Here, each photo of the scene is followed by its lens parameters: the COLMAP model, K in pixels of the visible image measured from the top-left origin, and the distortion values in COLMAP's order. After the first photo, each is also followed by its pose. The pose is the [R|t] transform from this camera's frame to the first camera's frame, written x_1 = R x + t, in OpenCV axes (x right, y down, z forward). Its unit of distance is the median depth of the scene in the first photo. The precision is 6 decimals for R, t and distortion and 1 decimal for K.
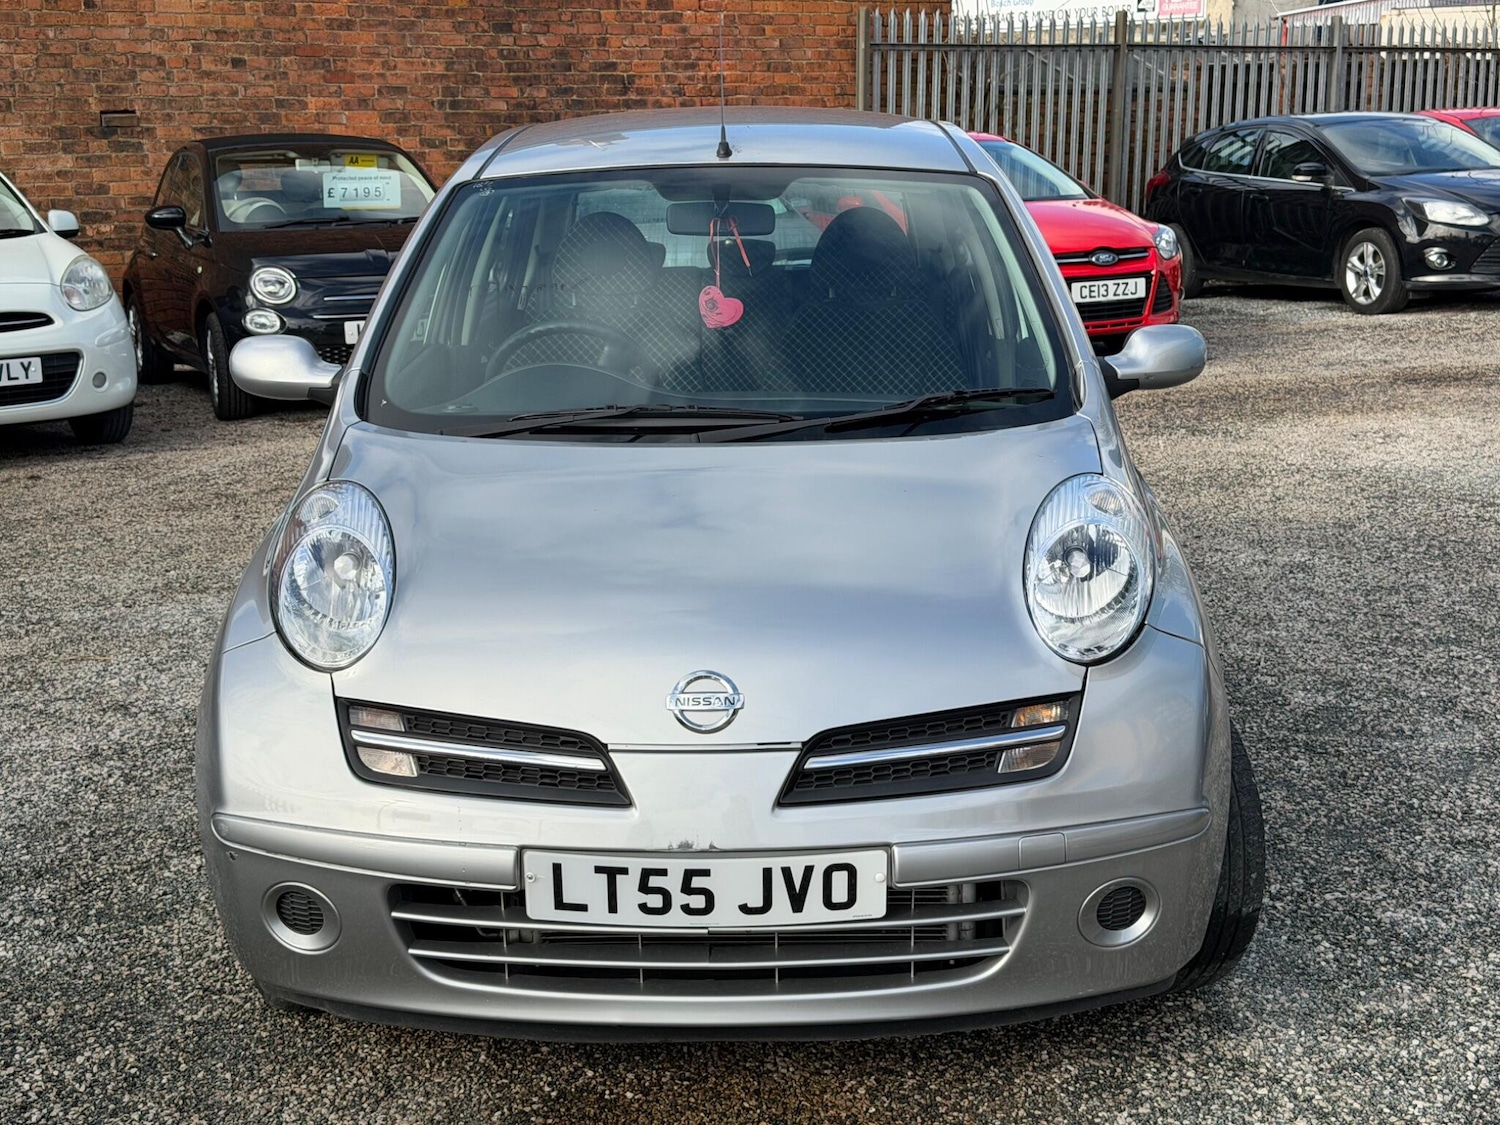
lens RADIAL K [[2039.6, 0, 750.0], [0, 2039.6, 562.5], [0, 0, 1]] dist [0.189002, -0.407509]
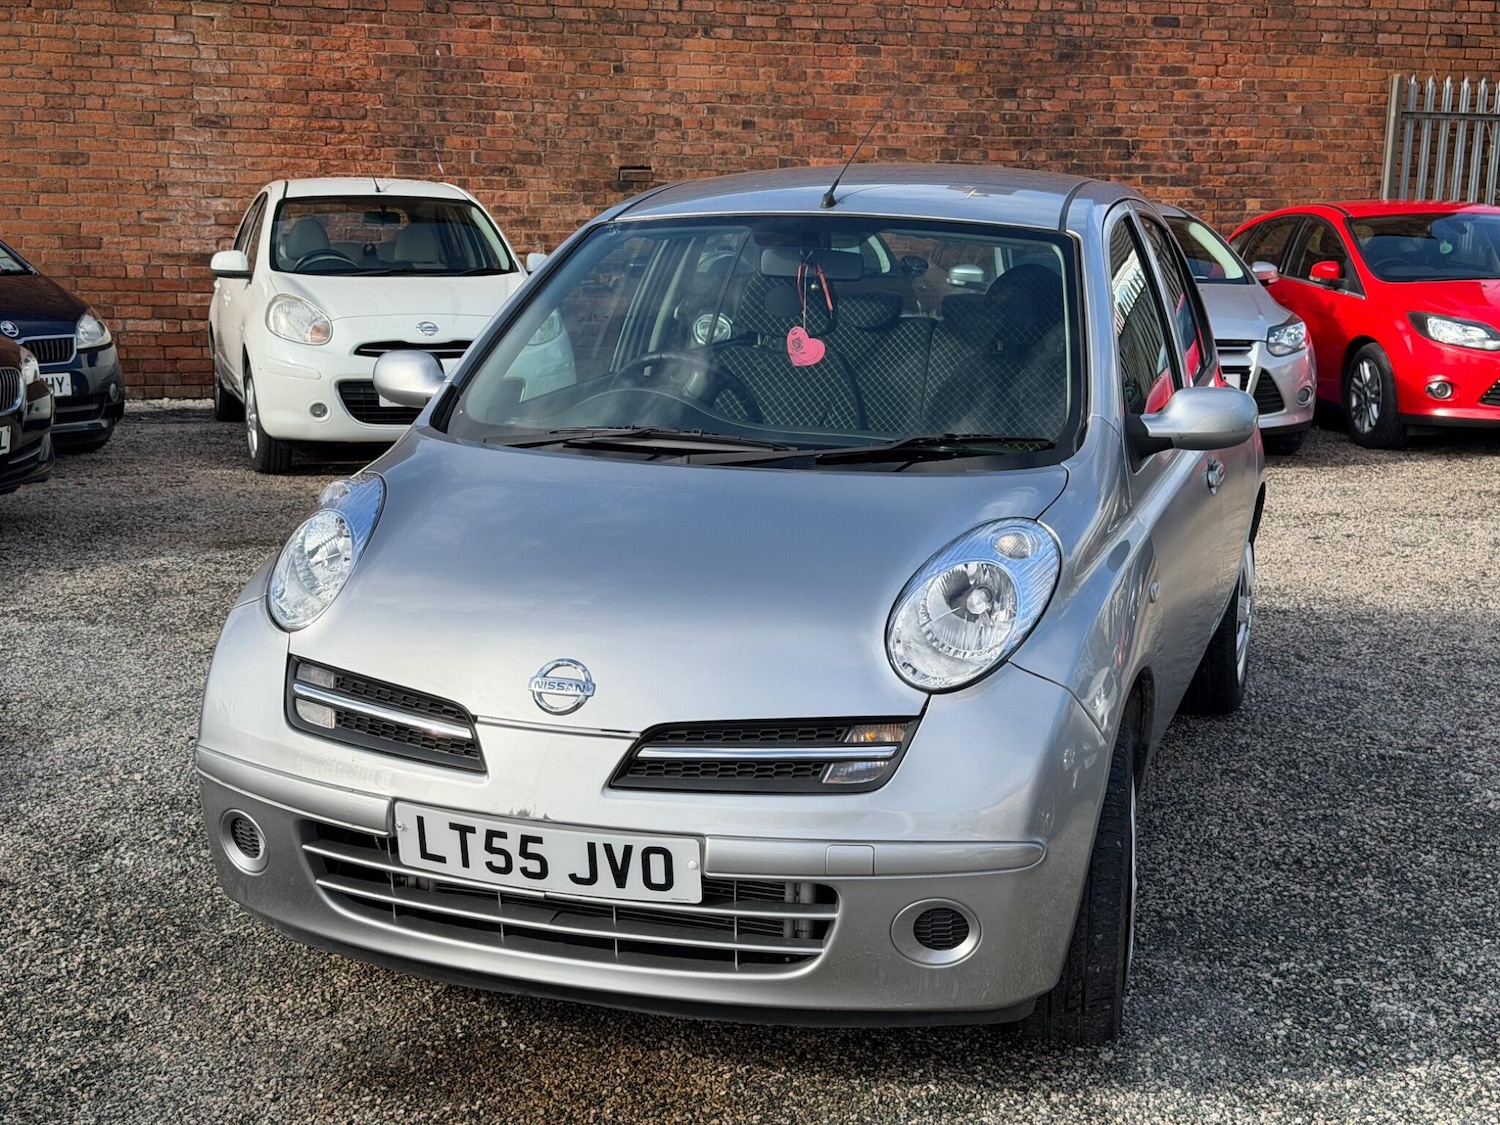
lens RADIAL K [[2039.6, 0, 750.0], [0, 2039.6, 562.5], [0, 0, 1]] dist [0.189002, -0.407509]
pose [[0.952422, 0.083664, -0.293074, 0.375209], [-0.092601, 0.995563, -0.016726, 0.009954], [0.290374, 0.043070, 0.955943, -0.026969]]
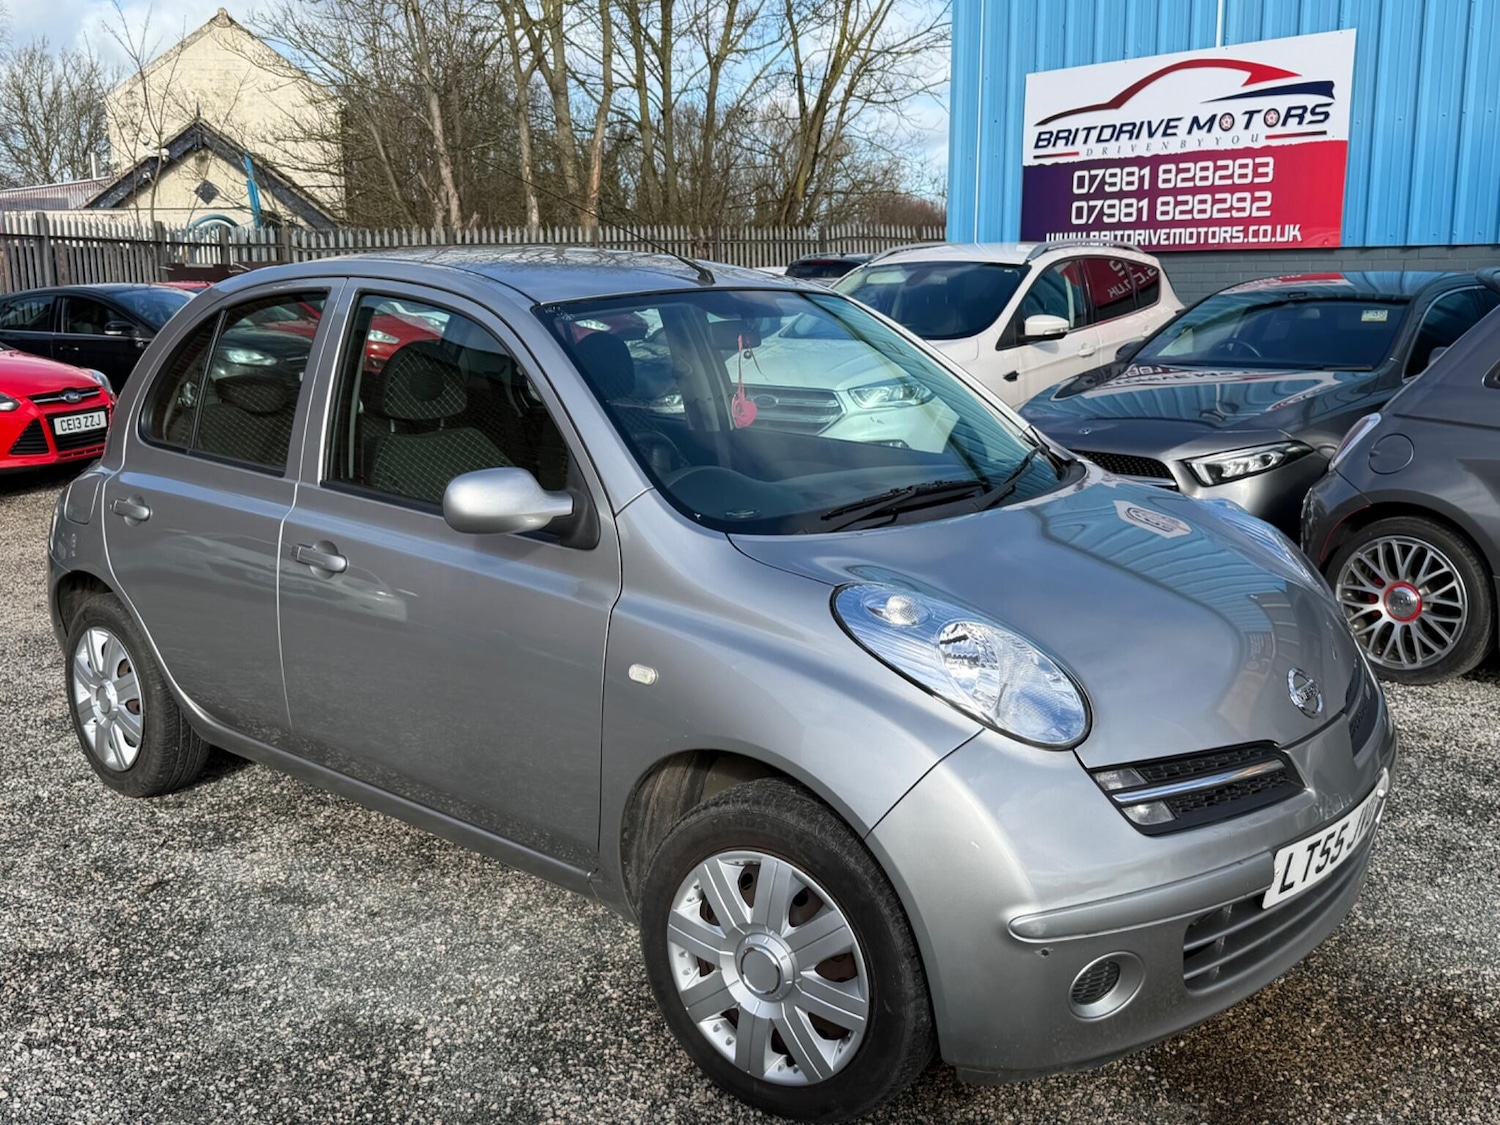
lens RADIAL K [[1427.6, 0, 750.0], [0, 1427.6, 562.5], [0, 0, 1]] dist [0.145560, -0.294208]
pose [[0.663367, -0.143752, 0.734356, -0.838580], [0.165847, 0.985212, 0.043043, -0.098809], [-0.729684, 0.093238, 0.677398, 0.614271]]
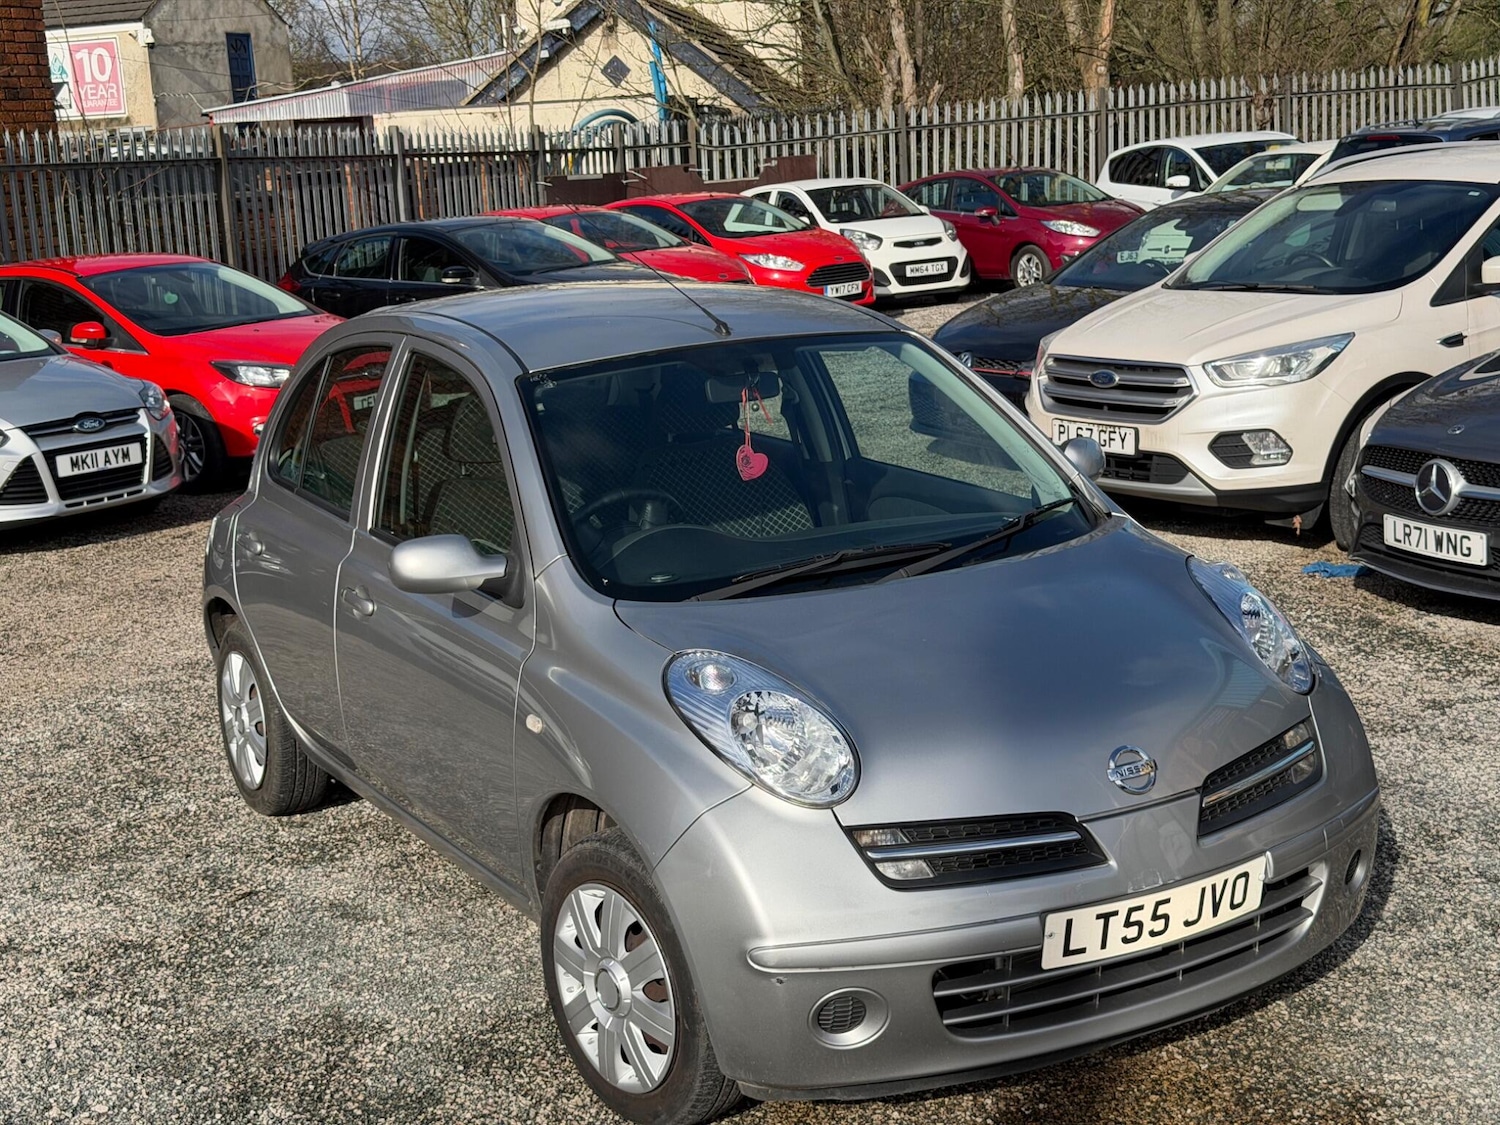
lens RADIAL K [[2039.6, 0, 750.0], [0, 2039.6, 562.5], [0, 0, 1]] dist [0.189002, -0.407509]
pose [[0.861002, -0.135613, 0.490188, -0.802346], [0.154213, 0.988035, 0.002475, -0.095548], [-0.484659, 0.073463, 0.871613, -0.012861]]
